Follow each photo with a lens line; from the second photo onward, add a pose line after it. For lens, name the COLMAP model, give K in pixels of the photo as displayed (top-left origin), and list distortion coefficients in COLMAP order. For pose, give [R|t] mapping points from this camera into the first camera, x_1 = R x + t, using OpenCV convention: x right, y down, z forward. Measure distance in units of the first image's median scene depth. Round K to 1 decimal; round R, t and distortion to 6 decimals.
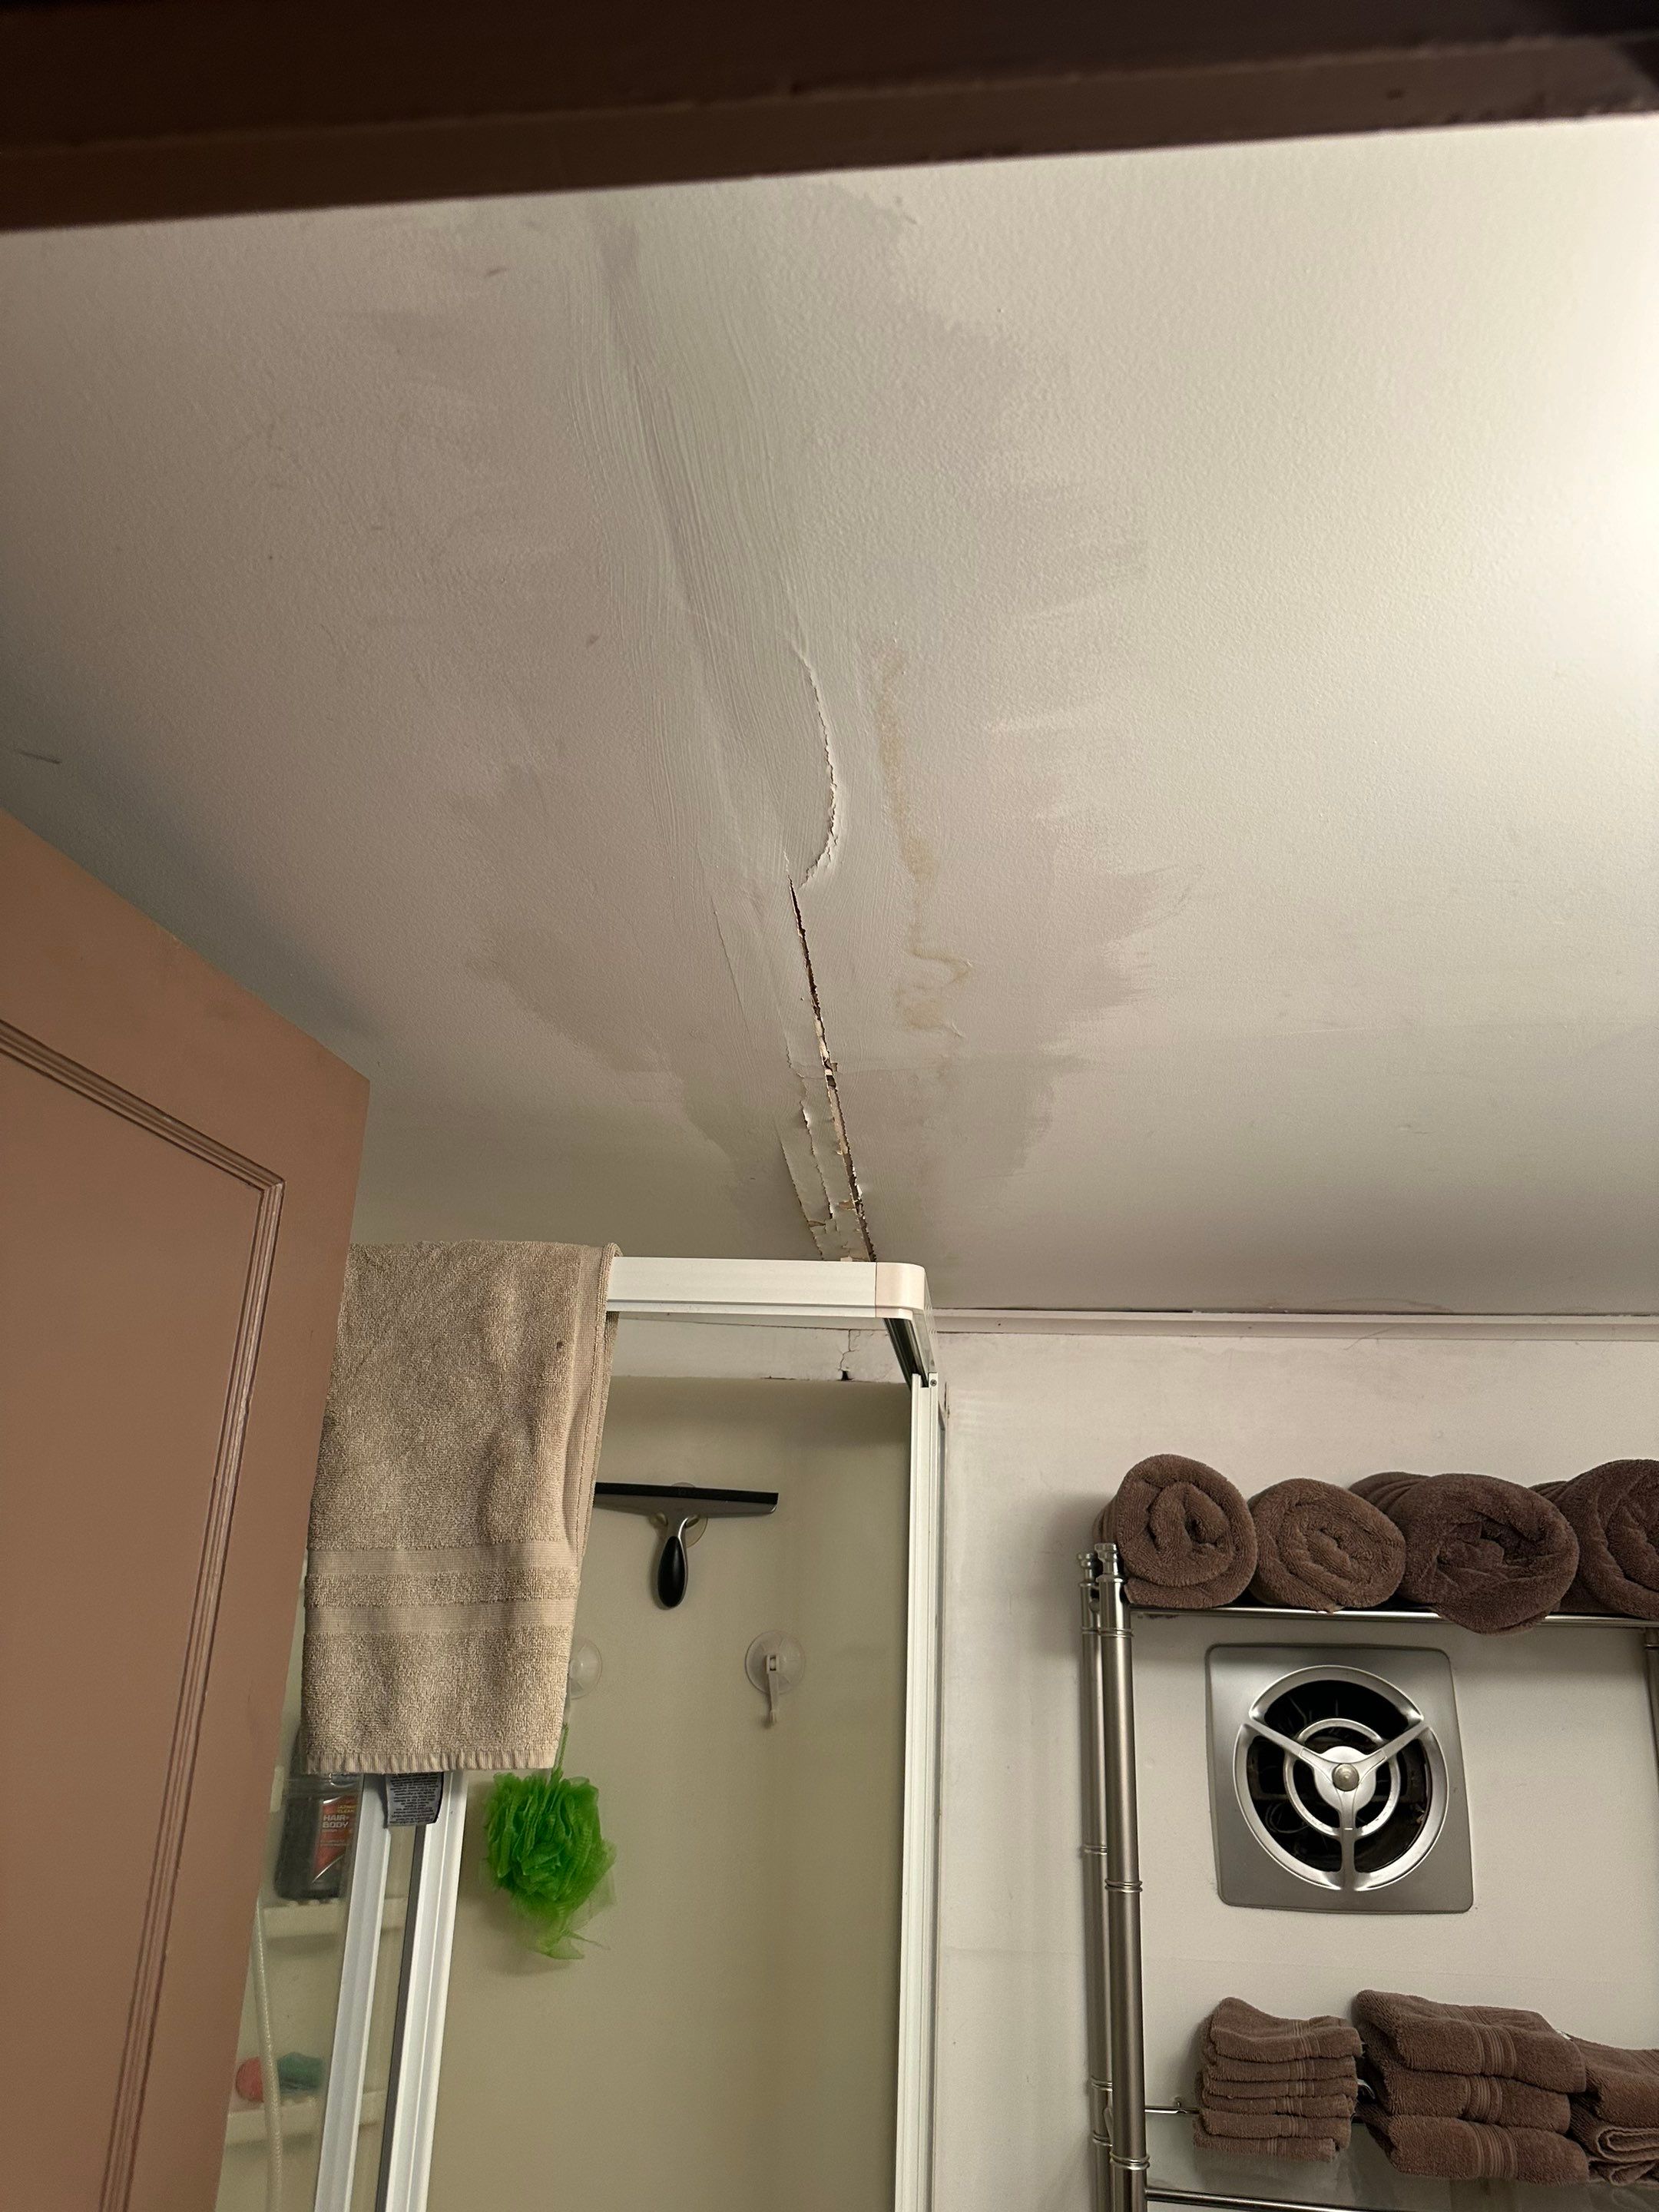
lens RADIAL K [[1595.5, 0, 829.5], [0, 1595.5, 1106.0], [0, 0, 1]] dist [0.039417, -0.058680]
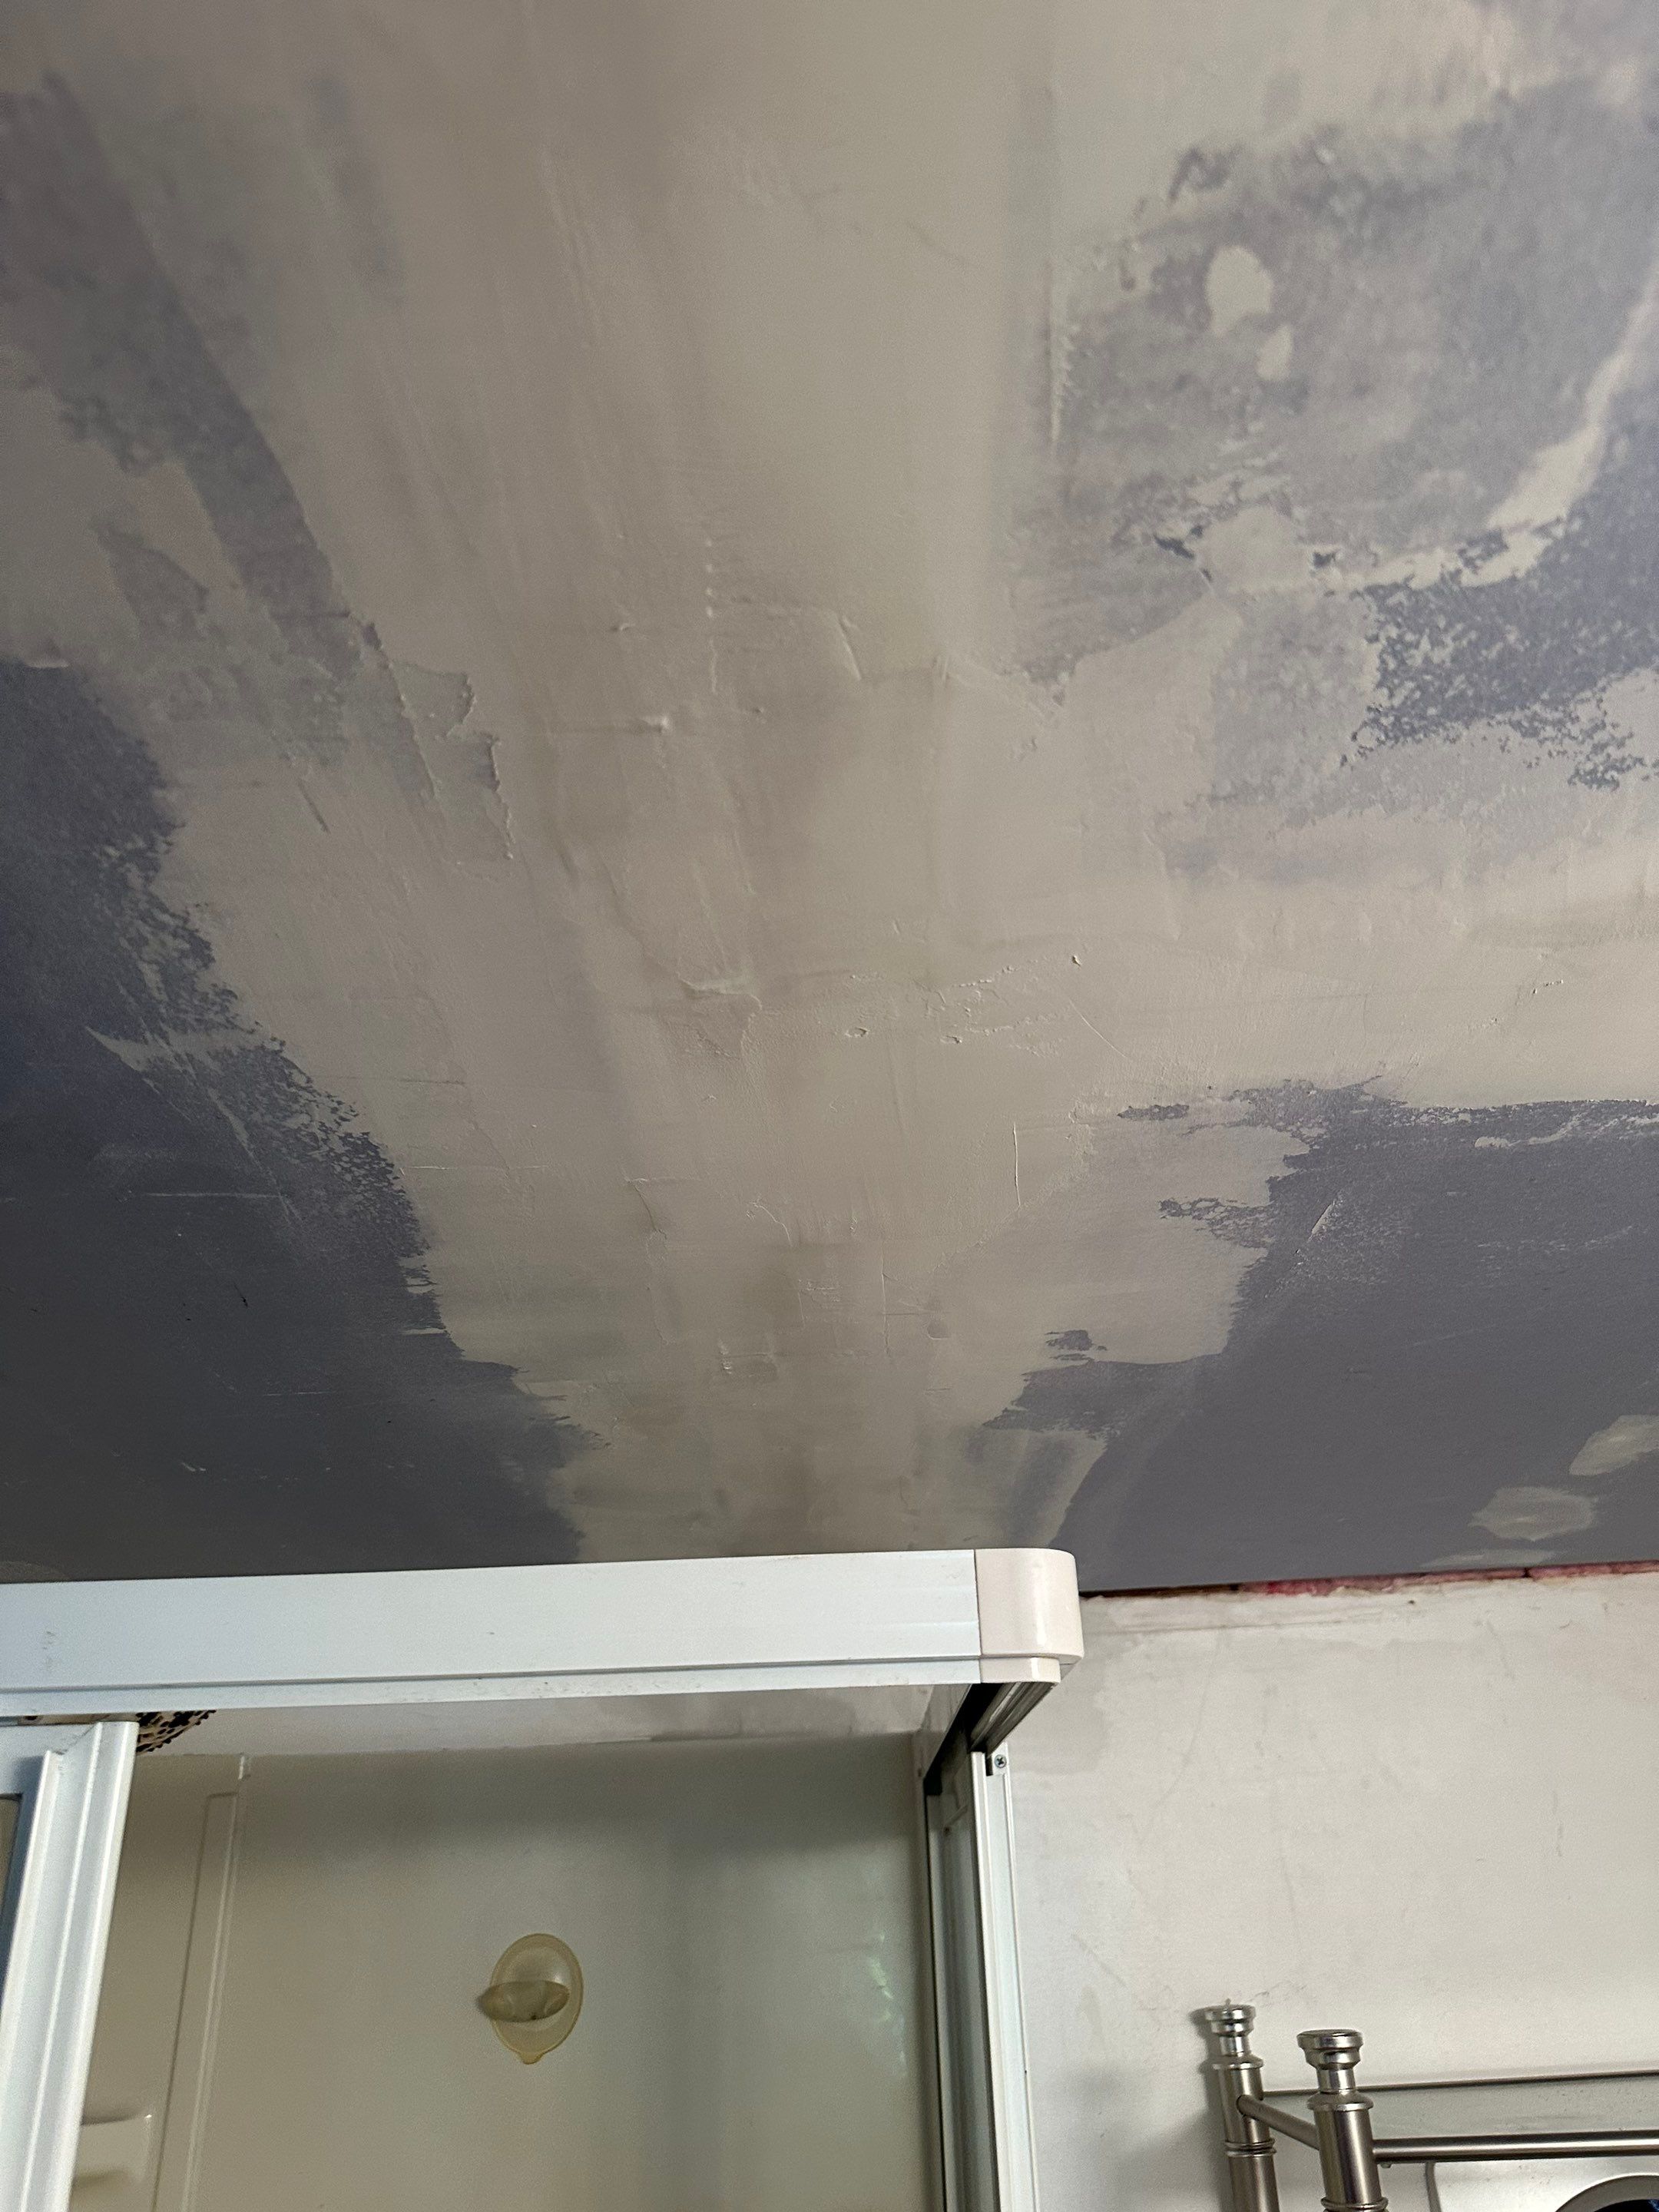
lens RADIAL K [[1551.3, 0, 871.0], [0, 1551.3, 1117.1], [0, 0, 1]] dist [0.000700, -0.004283]
pose [[0.992508, -0.023781, 0.119843, -0.035928], [0.041855, 0.987703, -0.150634, 0.031866], [-0.114787, 0.154522, 0.981299, 0.422198]]
